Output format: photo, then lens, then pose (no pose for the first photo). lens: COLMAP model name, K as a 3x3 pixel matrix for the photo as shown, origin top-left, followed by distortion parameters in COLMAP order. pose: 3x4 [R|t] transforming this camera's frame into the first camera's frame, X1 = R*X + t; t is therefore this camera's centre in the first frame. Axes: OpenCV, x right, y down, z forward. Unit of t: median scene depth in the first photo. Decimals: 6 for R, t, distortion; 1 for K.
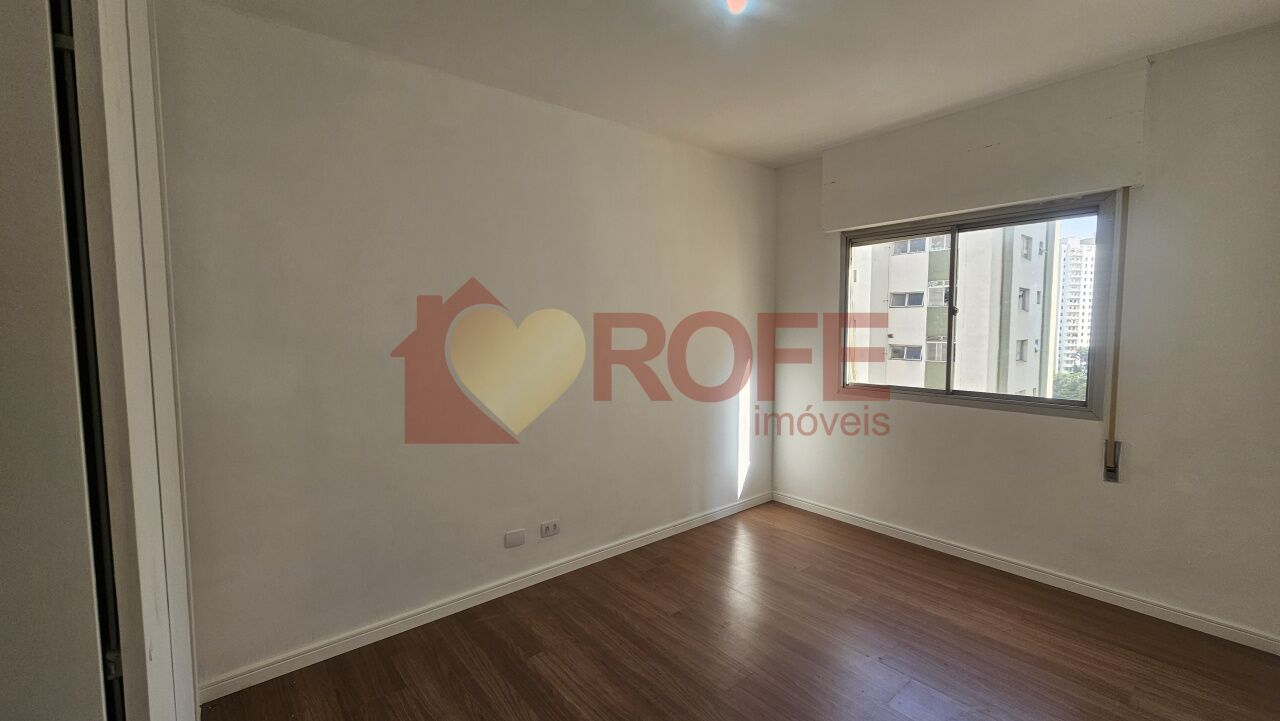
lens RADIAL K [[526.5, 0, 650.3], [0, 526.5, 358.4], [0, 0, 1]] dist [0.009179, 0.000331]
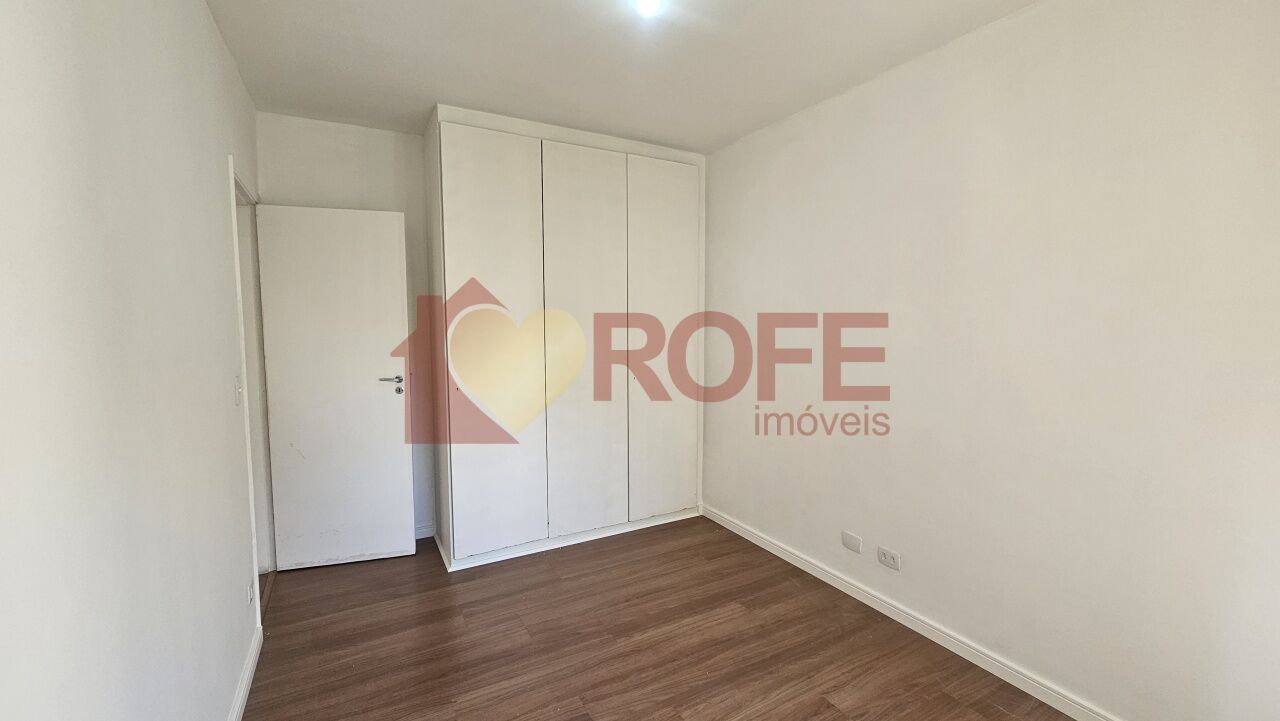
lens RADIAL K [[526.5, 0, 645.2], [0, 526.5, 361.1], [0, 0, 1]] dist [0.009179, 0.000331]
pose [[-0.198332, 0.075129, -0.977251, 0.725589], [-0.057273, 0.994466, 0.088076, -0.055323], [0.978460, 0.073438, -0.192932, 0.759873]]
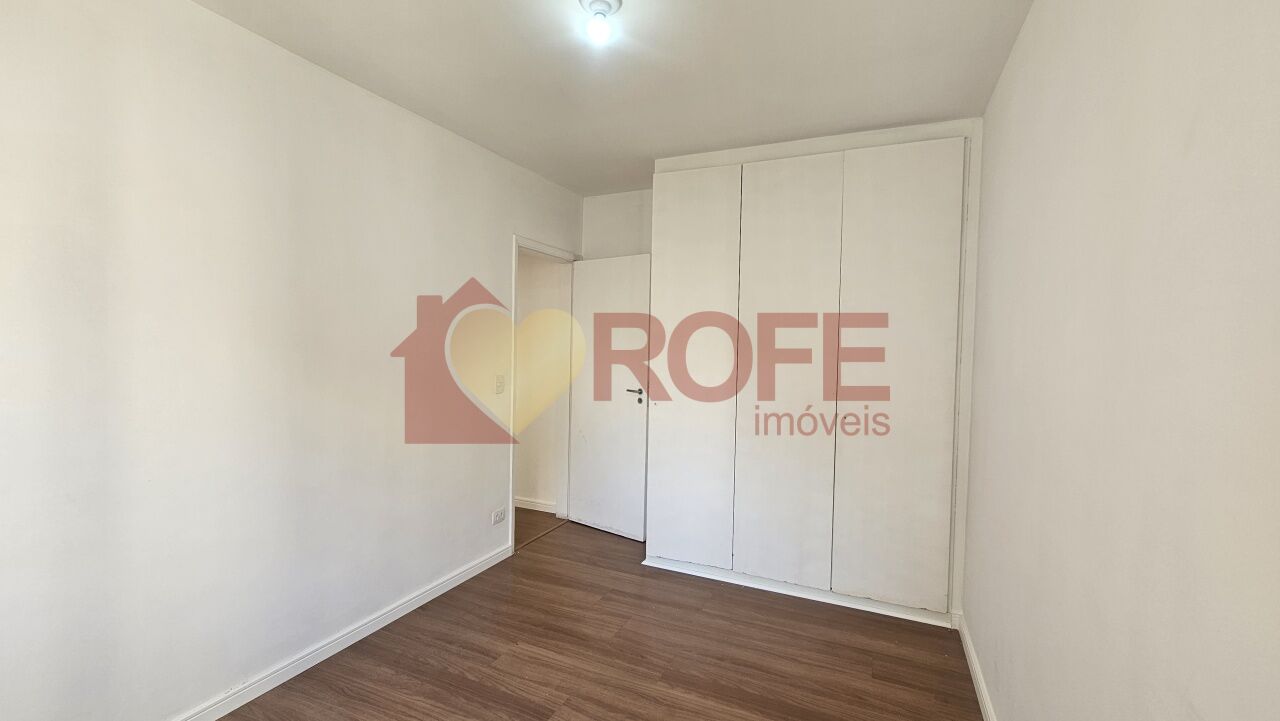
lens RADIAL K [[526.5, 0, 640.0], [0, 526.5, 360.3], [0, 0, 1]] dist [0.009179, 0.000331]
pose [[-0.905599, -0.006072, -0.424092, 0.320476], [-0.047665, 0.995020, 0.087538, -0.084979], [0.421449, 0.099489, -0.901378, 1.231846]]
